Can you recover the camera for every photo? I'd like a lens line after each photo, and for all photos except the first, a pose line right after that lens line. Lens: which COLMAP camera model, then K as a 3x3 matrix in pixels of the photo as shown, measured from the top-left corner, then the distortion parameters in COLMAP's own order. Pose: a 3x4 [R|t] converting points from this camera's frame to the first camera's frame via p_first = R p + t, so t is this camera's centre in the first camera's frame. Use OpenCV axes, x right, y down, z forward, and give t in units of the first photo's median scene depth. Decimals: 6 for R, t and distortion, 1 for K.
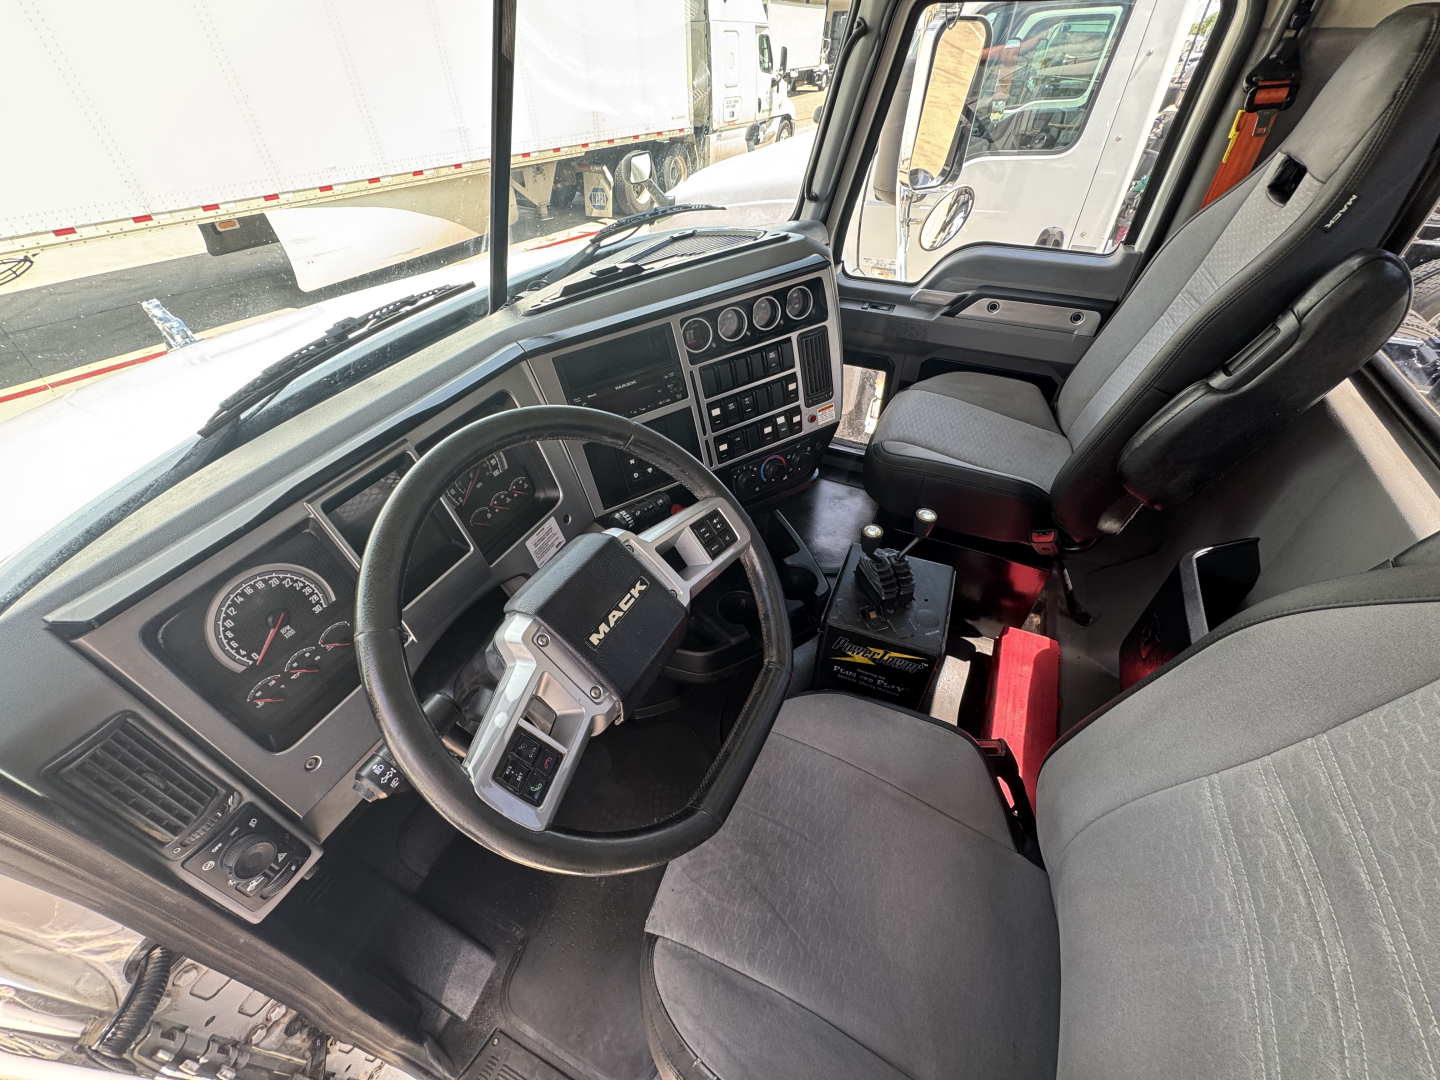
lens RADIAL K [[669.9, 0, 699.6], [0, 669.9, 542.4], [0, 0, 1]] dist [0.001036, 0.000196]
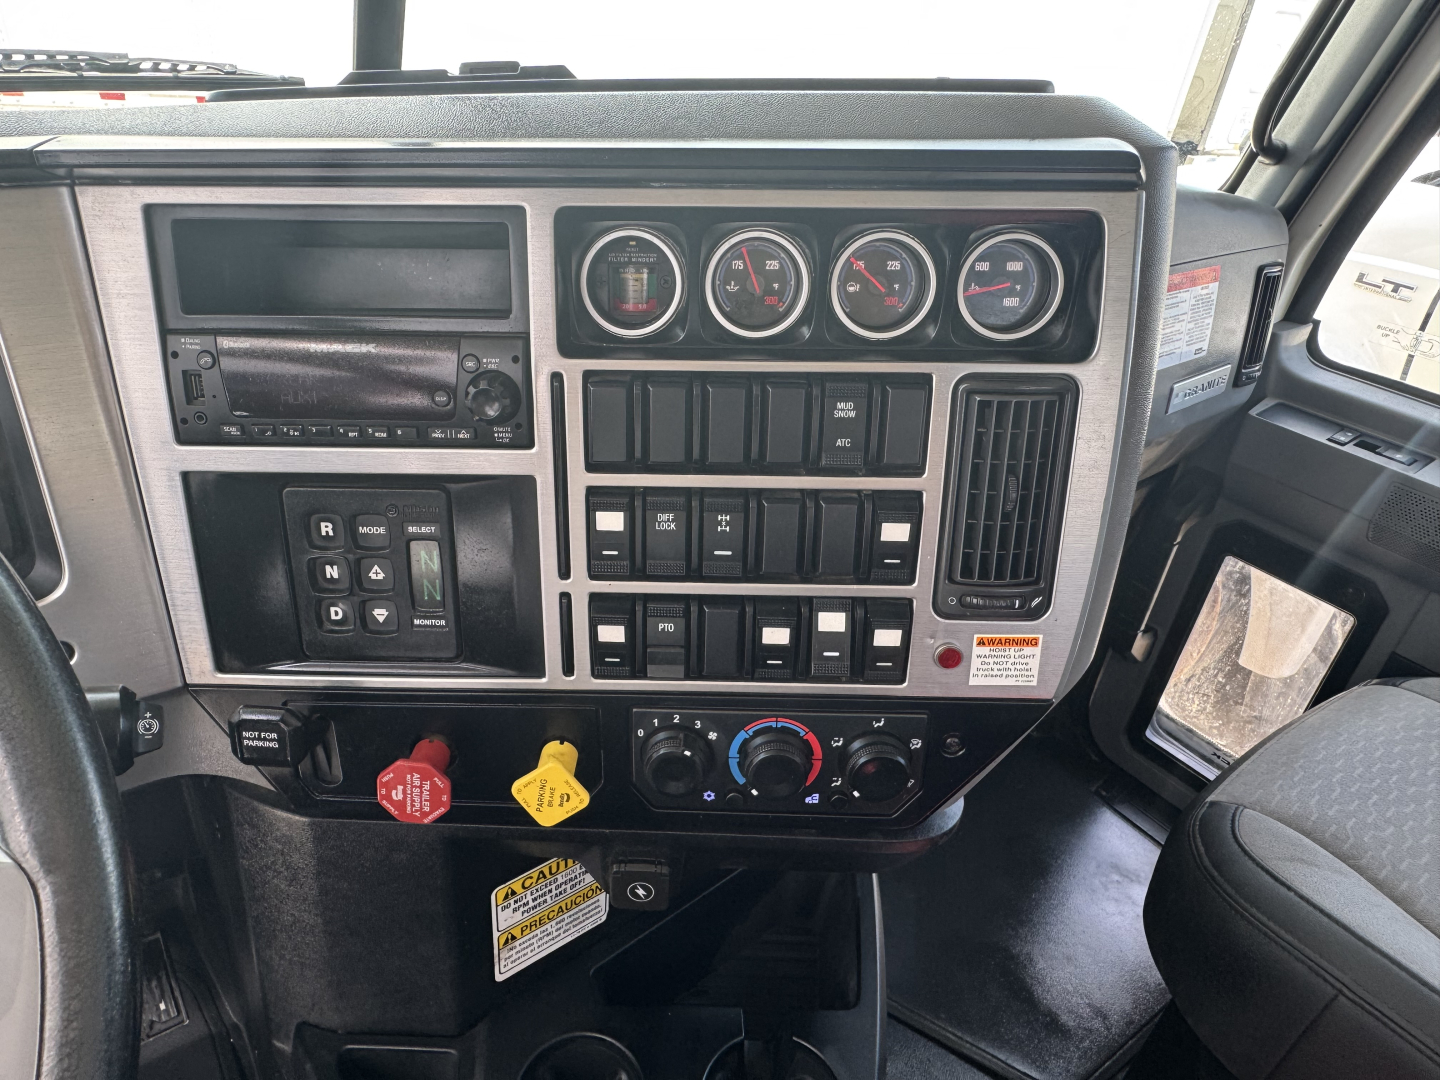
lens RADIAL K [[950.8, 0, 659.7], [0, 950.8, 517.3], [0, 0, 1]] dist [0.001754, 0.002470]
pose [[0.857863, 0.322848, -0.399801, 0.161082], [-0.391245, 0.914747, -0.100826, -0.114896], [0.333165, 0.242915, 0.911040, 0.427616]]
